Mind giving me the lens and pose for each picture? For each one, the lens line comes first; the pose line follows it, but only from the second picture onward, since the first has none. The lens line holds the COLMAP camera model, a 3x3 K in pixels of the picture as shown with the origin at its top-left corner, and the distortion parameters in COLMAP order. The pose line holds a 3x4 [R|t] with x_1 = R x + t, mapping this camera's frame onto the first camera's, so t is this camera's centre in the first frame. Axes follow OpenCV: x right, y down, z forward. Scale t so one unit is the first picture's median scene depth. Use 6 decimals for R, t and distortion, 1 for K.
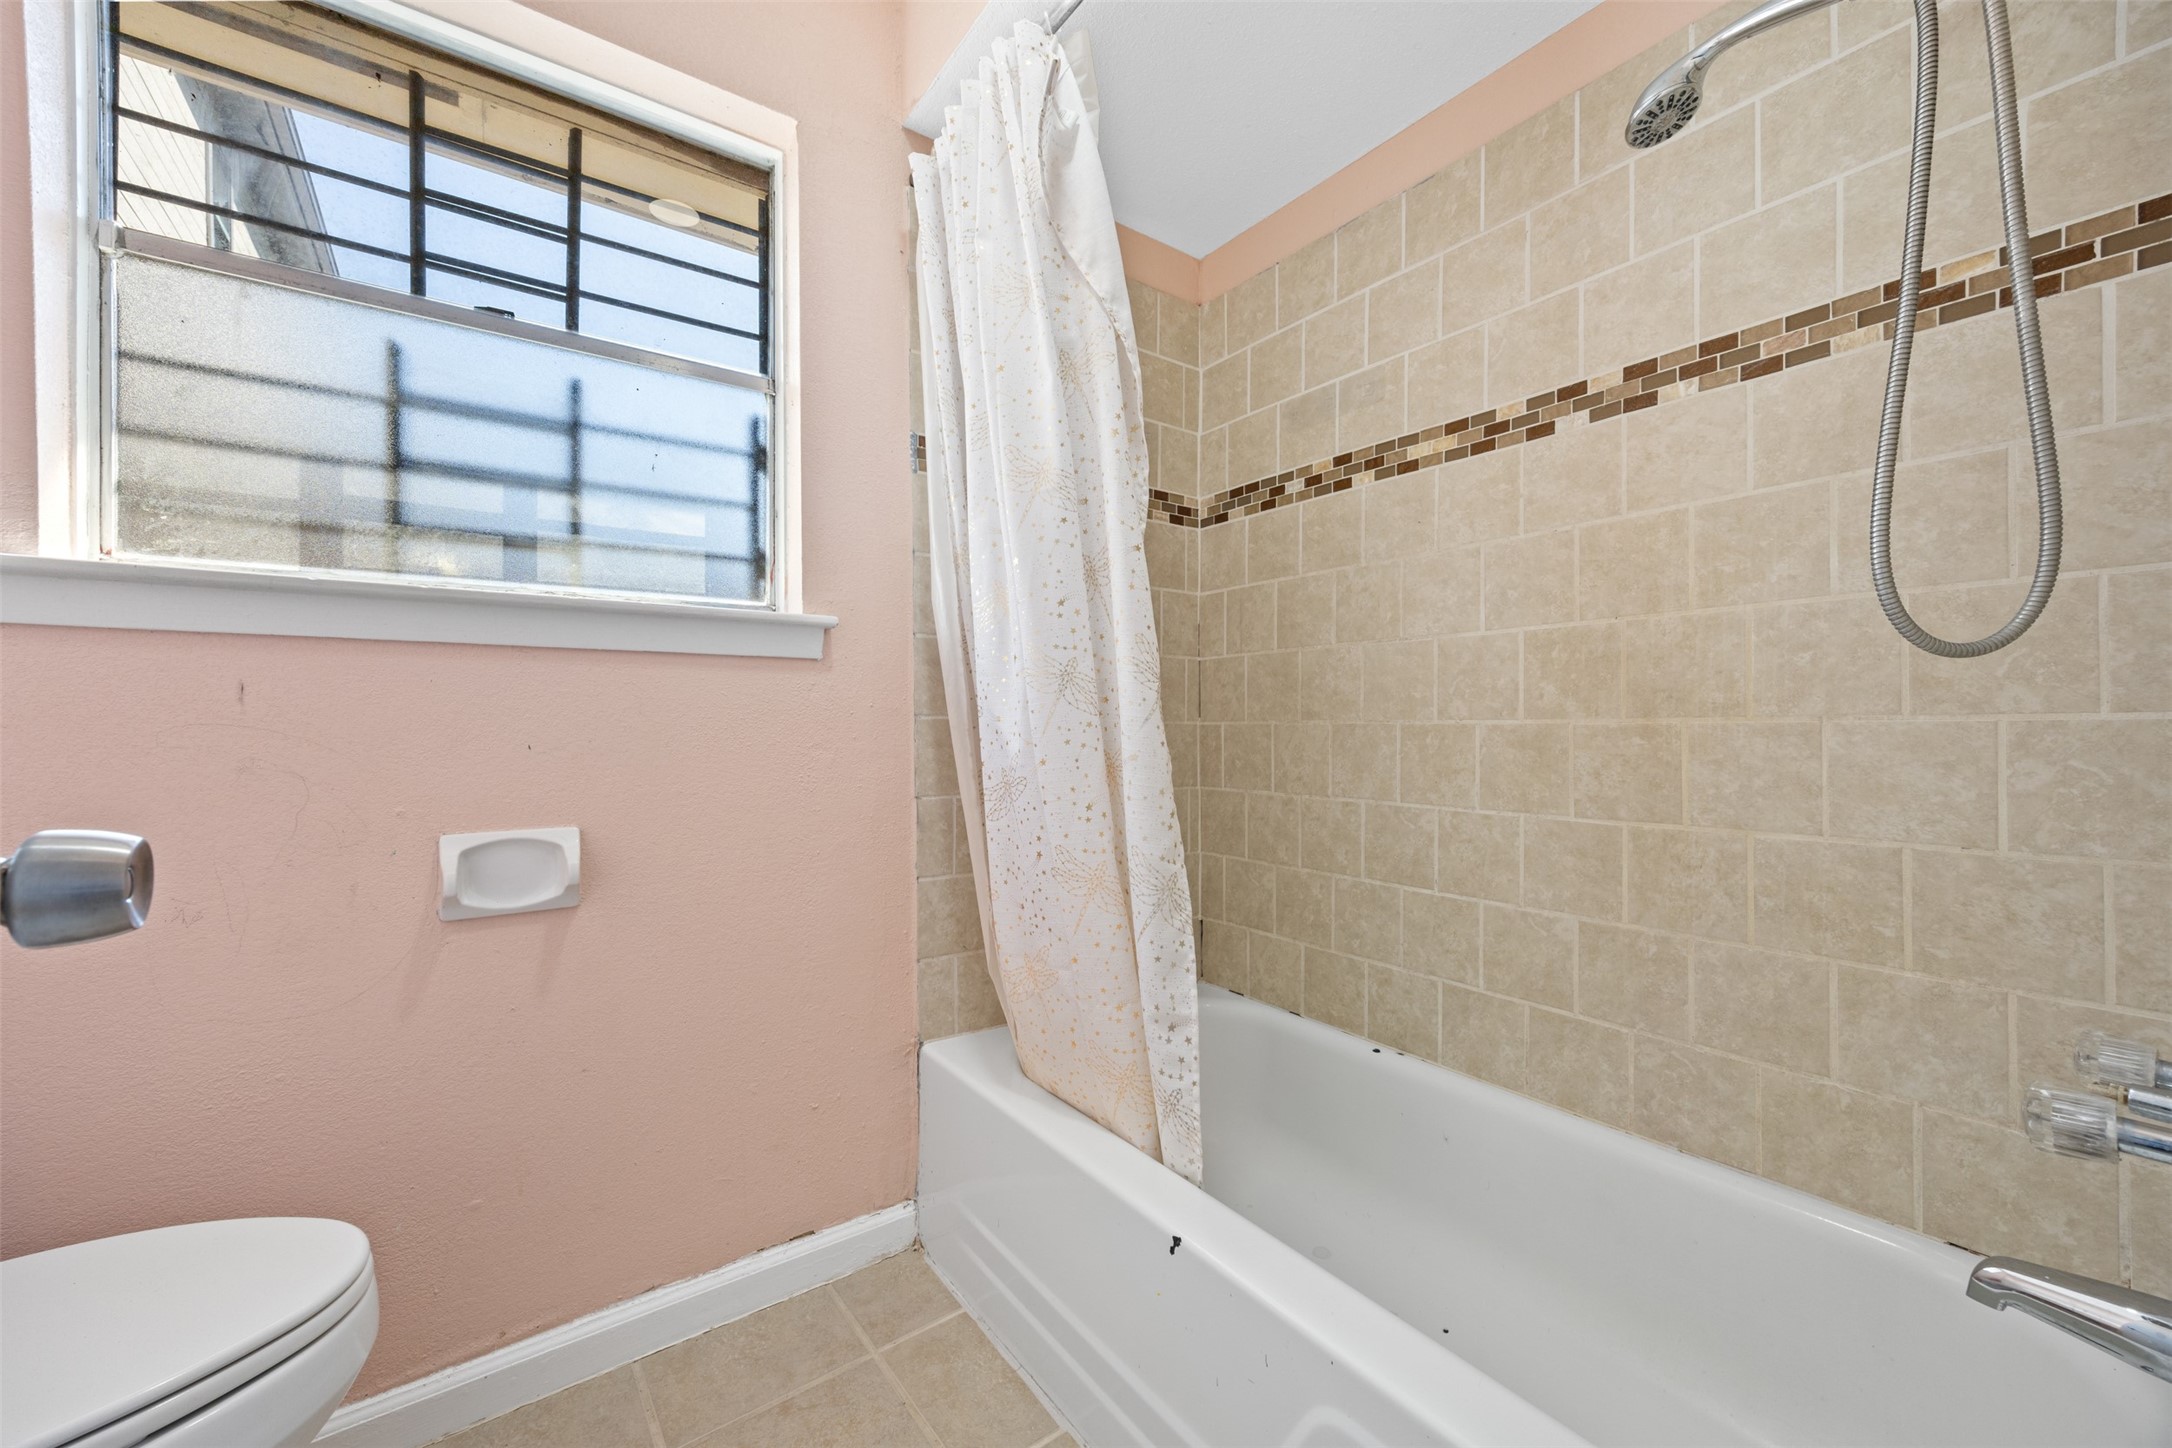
lens RADIAL K [[834.4, 0, 1091.1], [0, 834.4, 720.8], [0, 0, 1]] dist [-0.000974, 0.000760]
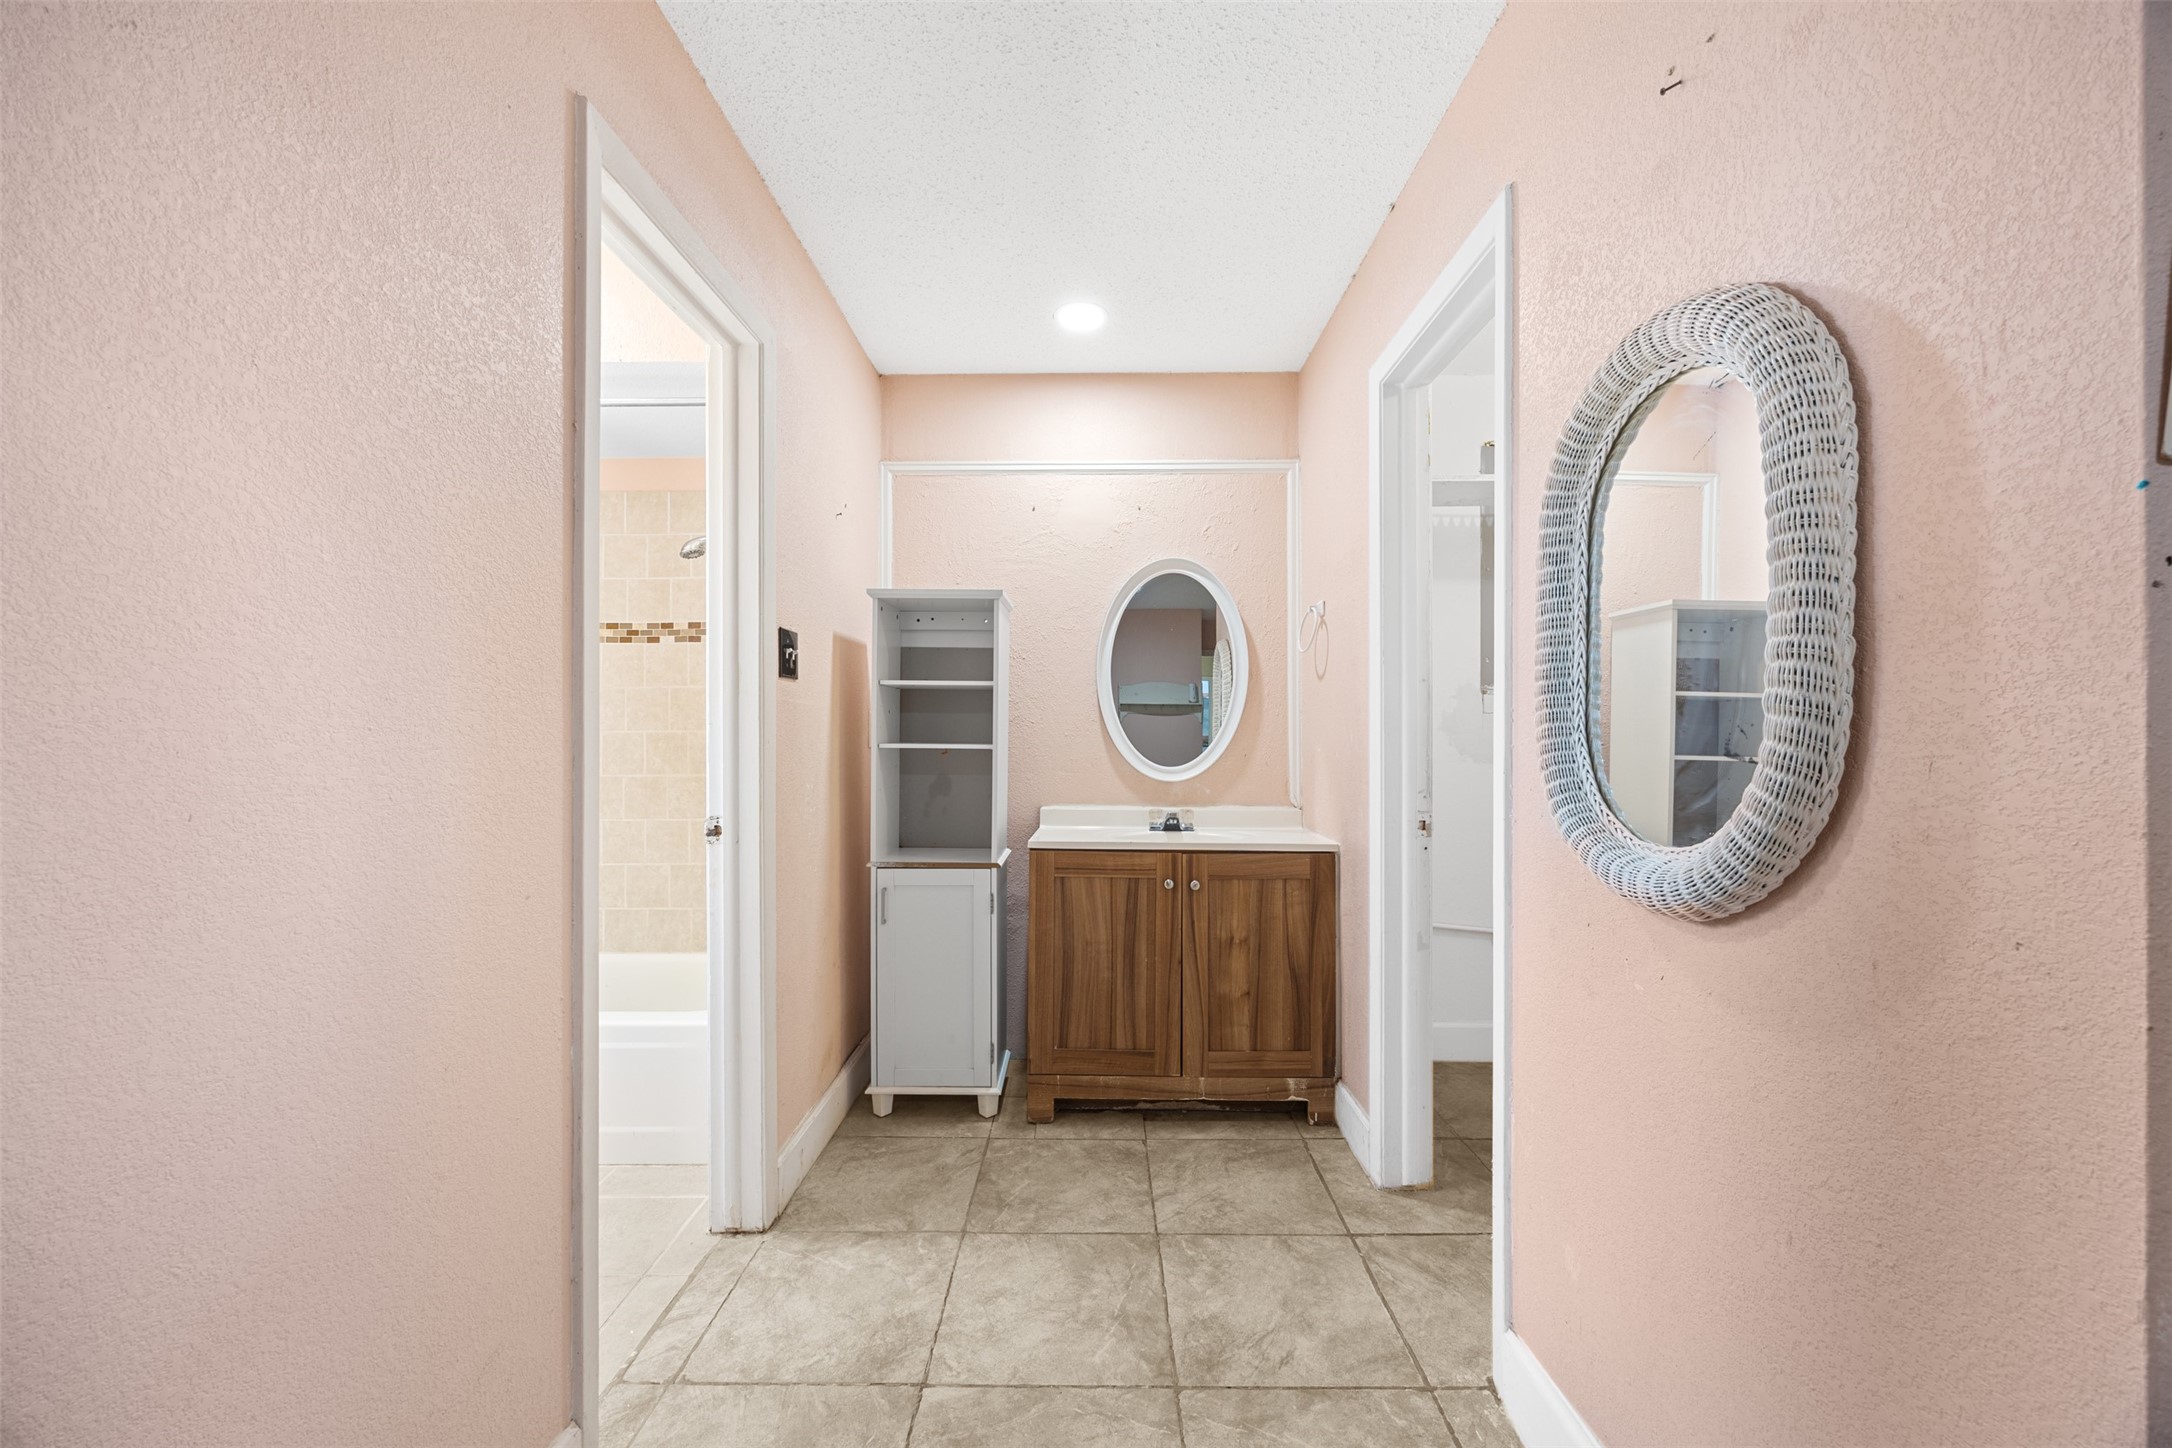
lens RADIAL K [[834.4, 0, 1093.9], [0, 834.4, 733.1], [0, 0, 1]] dist [-0.000974, 0.000760]
pose [[0.604712, -0.001738, 0.796442, -0.481711], [-0.000487, 0.999997, 0.002552, -0.113043], [-0.796444, -0.001931, 0.604709, -1.191812]]
